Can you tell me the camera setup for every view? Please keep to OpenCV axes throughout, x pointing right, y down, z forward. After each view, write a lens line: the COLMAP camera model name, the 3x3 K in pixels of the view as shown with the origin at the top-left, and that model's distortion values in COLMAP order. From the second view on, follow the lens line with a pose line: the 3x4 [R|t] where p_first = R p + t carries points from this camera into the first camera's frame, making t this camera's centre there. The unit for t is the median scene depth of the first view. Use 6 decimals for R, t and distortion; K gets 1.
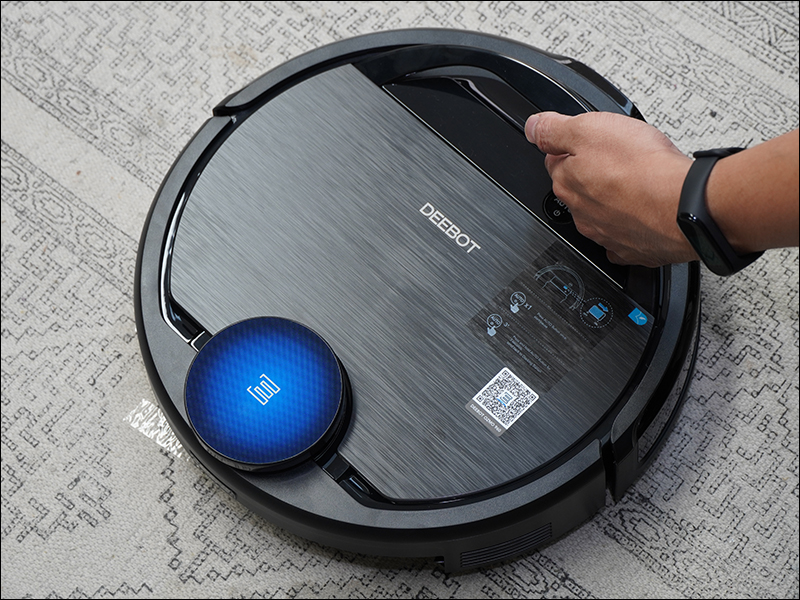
lens RADIAL K [[1830.0, 0, 400.0], [0, 1830.0, 300.0], [0, 0, 1]] dist [0.027831, -0.110973]
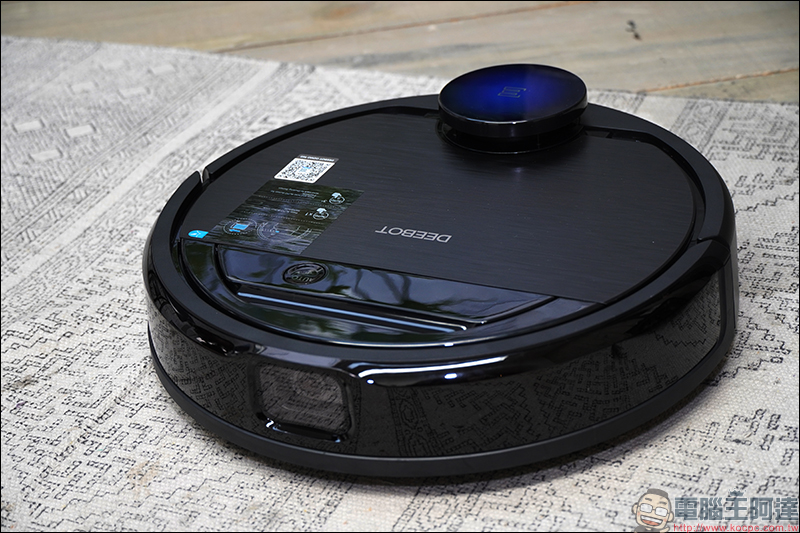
lens RADIAL K [[1639.3, 0, 400.0], [0, 1639.3, 266.5], [0, 0, 1]] dist [0.053417, -0.097985]
pose [[-0.255101, -0.410843, 0.875289, -0.702533], [0.926451, 0.155276, 0.342896, -0.290339], [-0.276788, 0.898386, 0.341015, 0.658491]]
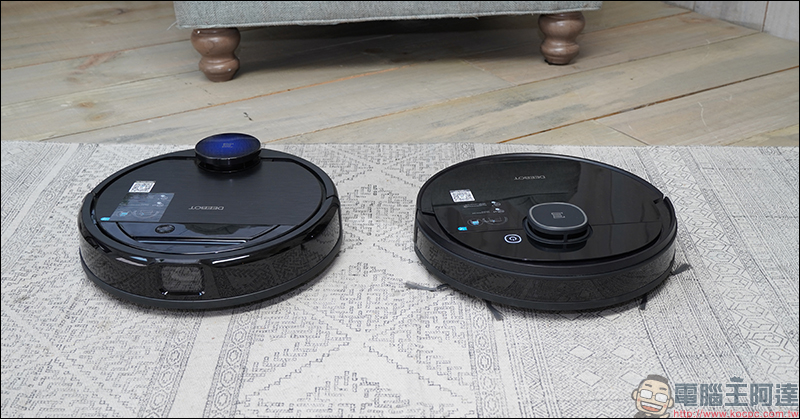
lens RADIAL K [[958.5, 0, 400.0], [0, 958.5, 209.5], [0, 0, 1]] dist [0.002566, -0.005462]
pose [[-0.622464, -0.323040, 0.712870, -0.890215], [0.731849, 0.082560, 0.676448, -0.563172], [-0.277374, 0.942777, 0.185025, 0.656423]]
